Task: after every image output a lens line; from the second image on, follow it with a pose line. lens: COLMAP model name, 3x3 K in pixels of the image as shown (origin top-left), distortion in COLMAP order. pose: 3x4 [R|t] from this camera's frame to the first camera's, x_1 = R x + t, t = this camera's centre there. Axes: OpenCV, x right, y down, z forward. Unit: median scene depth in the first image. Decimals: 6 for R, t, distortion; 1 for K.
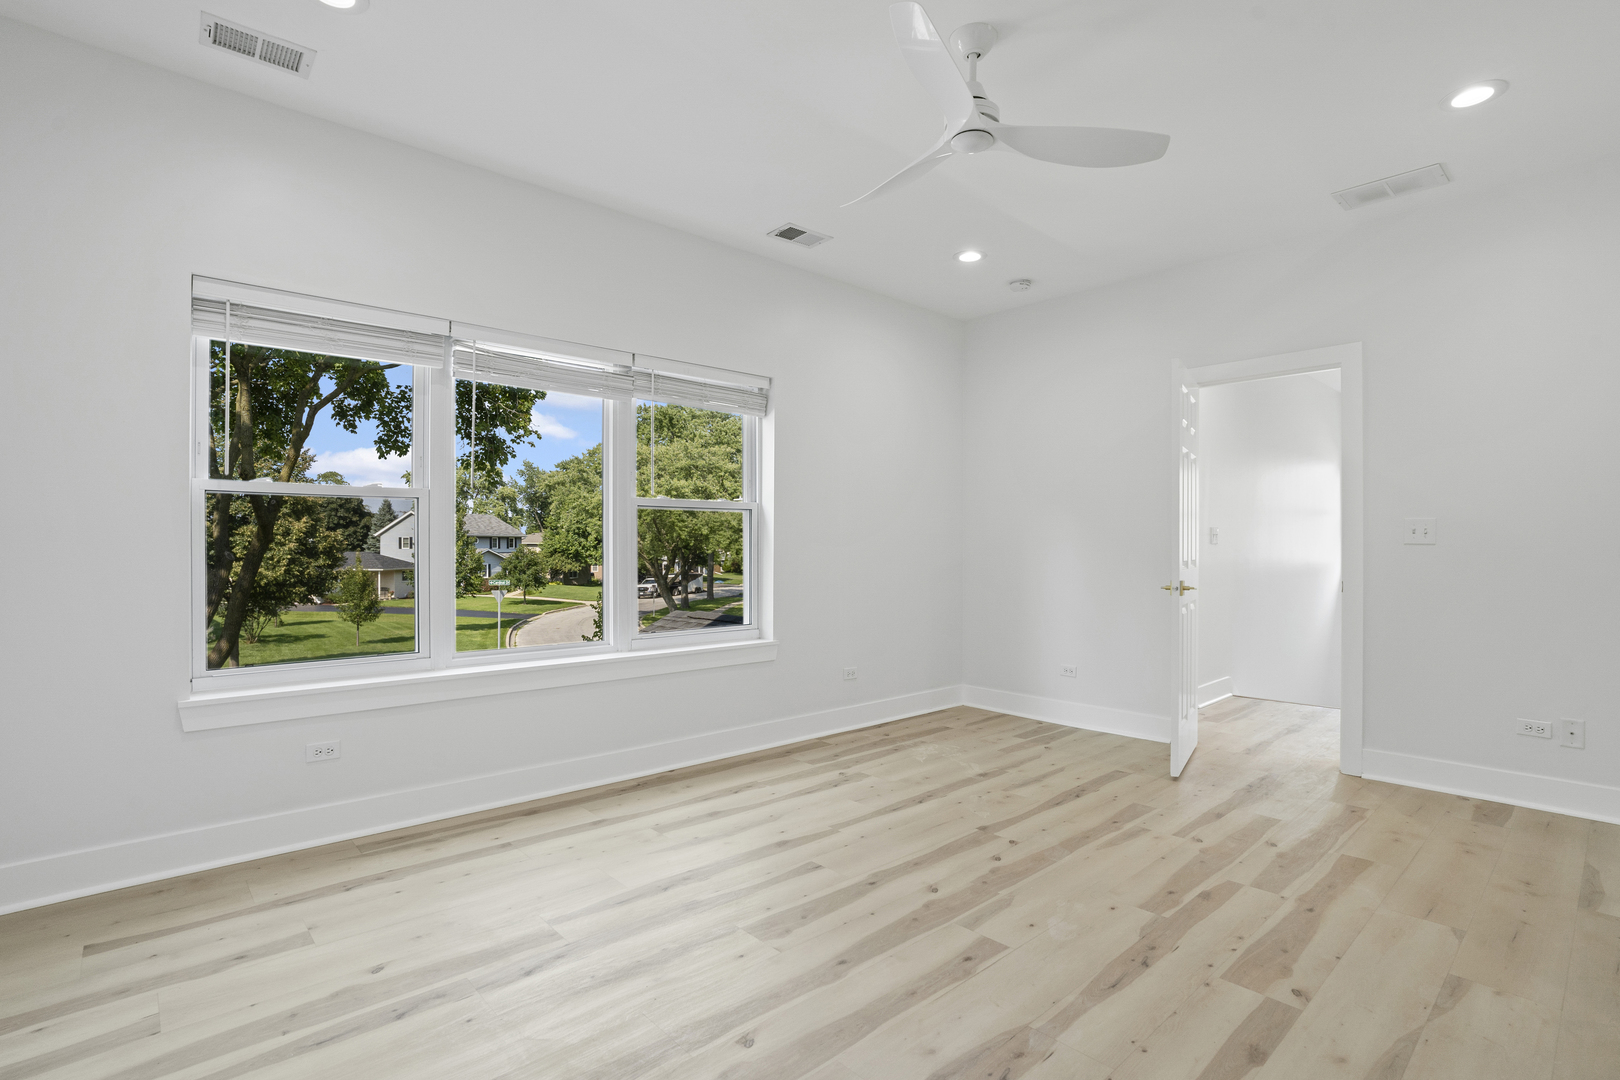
lens RADIAL K [[766.6, 0, 819.1], [0, 766.6, 533.3], [0, 0, 1]] dist [-0.066770, 0.025765]
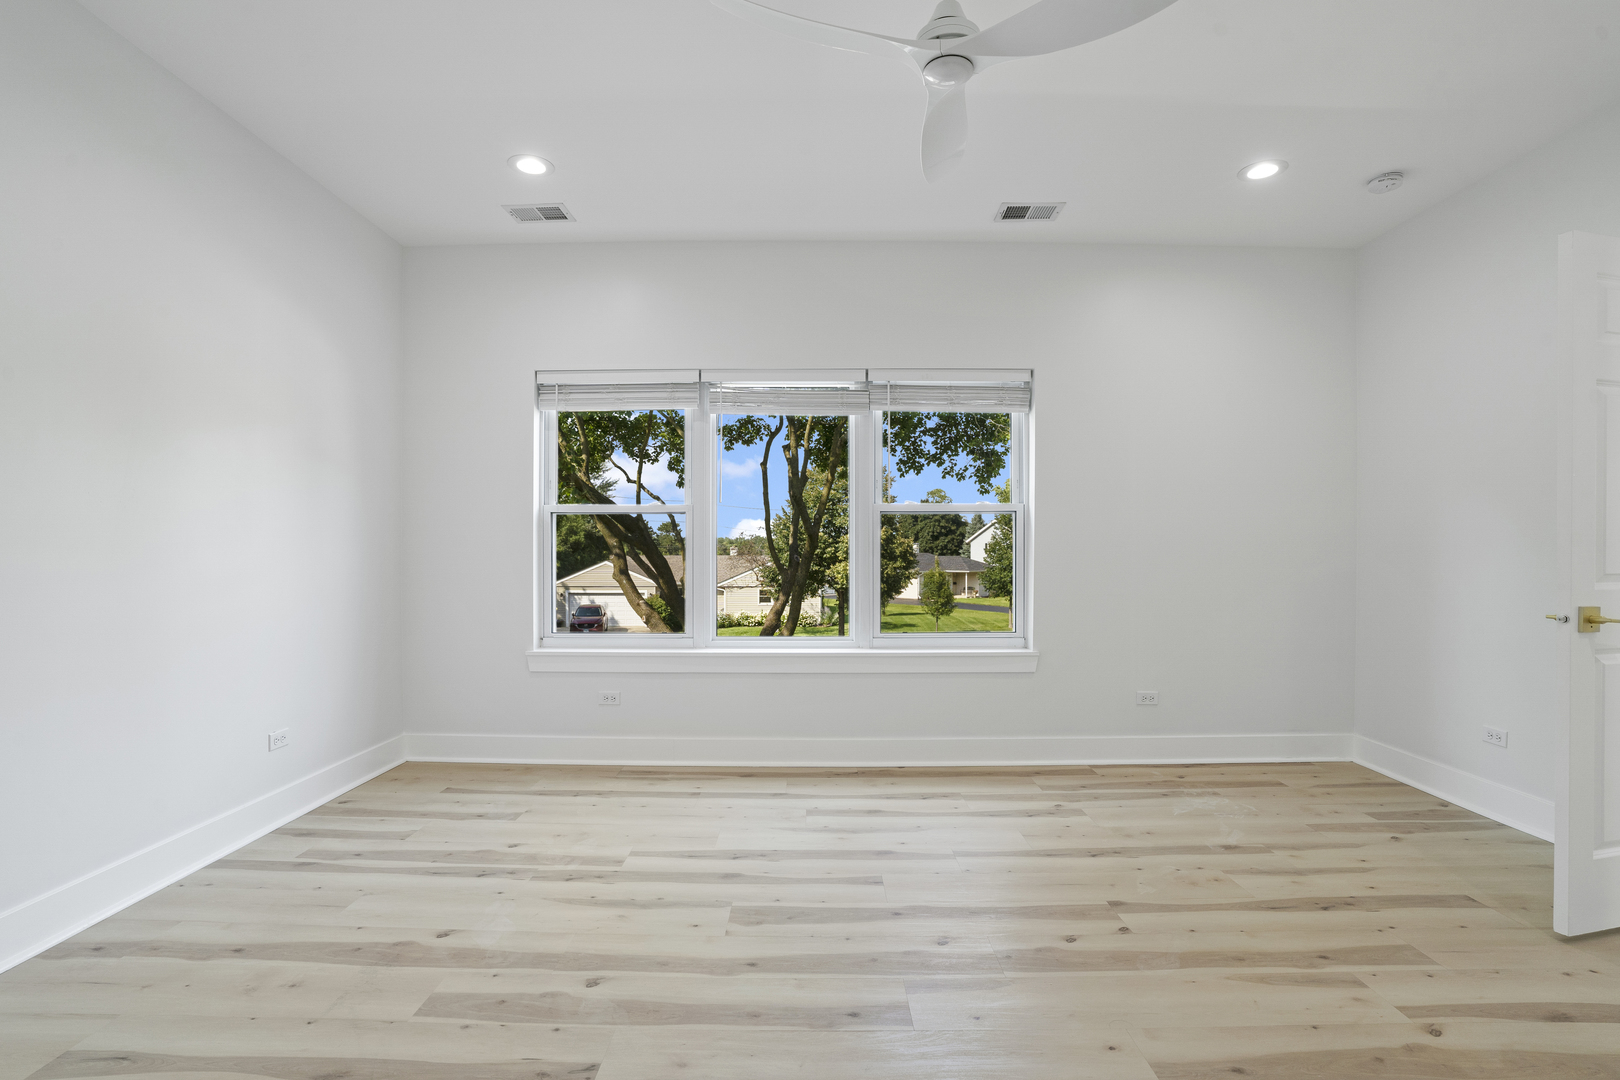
lens RADIAL K [[736.2, 0, 801.5], [0, 736.2, 541.2], [0, 0, 1]] dist [-0.070817, 0.021578]
pose [[0.738427, -0.009220, -0.674270, 0.390986], [0.011235, 0.999936, -0.001369, 0.005378], [0.674240, -0.006565, 0.738483, 0.182991]]
